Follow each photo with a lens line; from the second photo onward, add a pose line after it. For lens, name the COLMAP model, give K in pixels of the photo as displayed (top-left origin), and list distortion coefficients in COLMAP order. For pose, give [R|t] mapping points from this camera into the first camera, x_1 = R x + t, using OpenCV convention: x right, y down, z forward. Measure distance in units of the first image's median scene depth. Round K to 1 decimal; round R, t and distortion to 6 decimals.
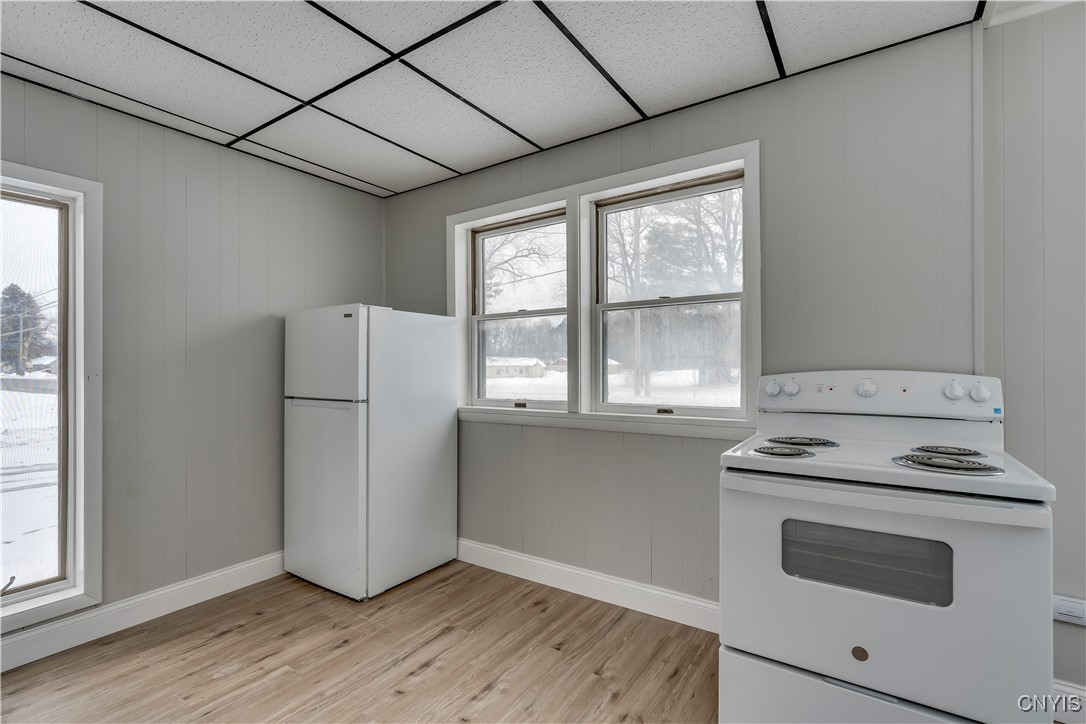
lens RADIAL K [[488.7, 0, 544.6], [0, 488.7, 352.9], [0, 0, 1]] dist [-0.000717, 0.000054]
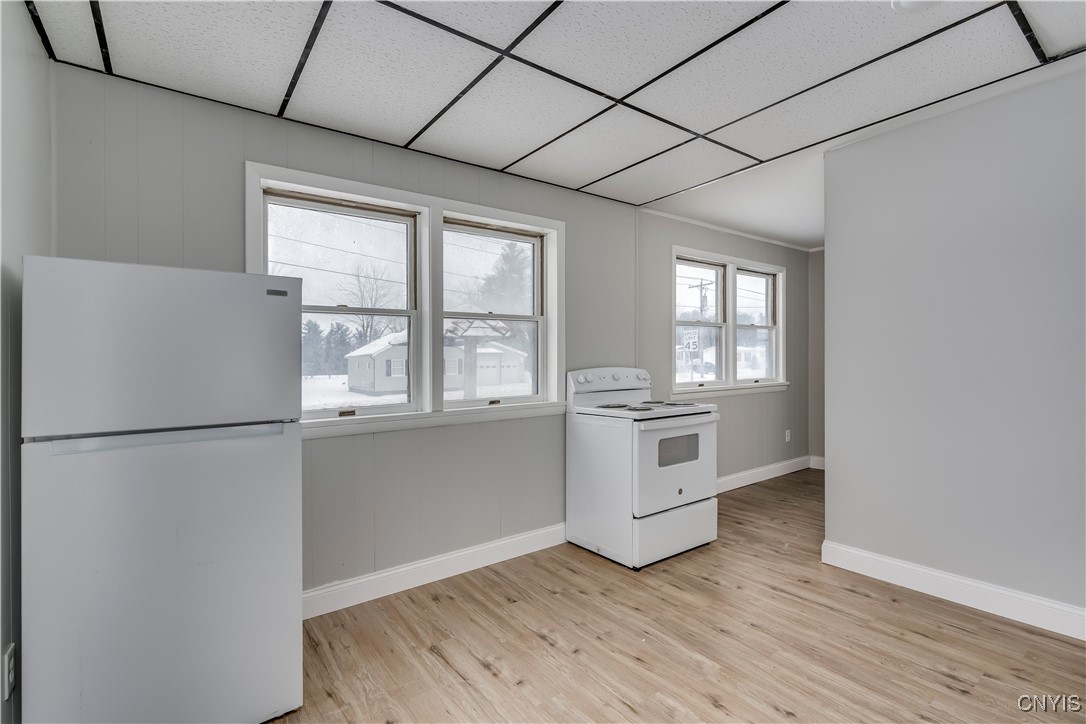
lens RADIAL K [[496.2, 0, 543.3], [0, 496.2, 358.8], [0, 0, 1]] dist [-0.004279, 0.000401]
pose [[0.342214, 0.007596, 0.939592, -0.966773], [-0.012416, 0.999917, -0.003562, 0.009241], [-0.939540, -0.010447, 0.342279, 0.457354]]
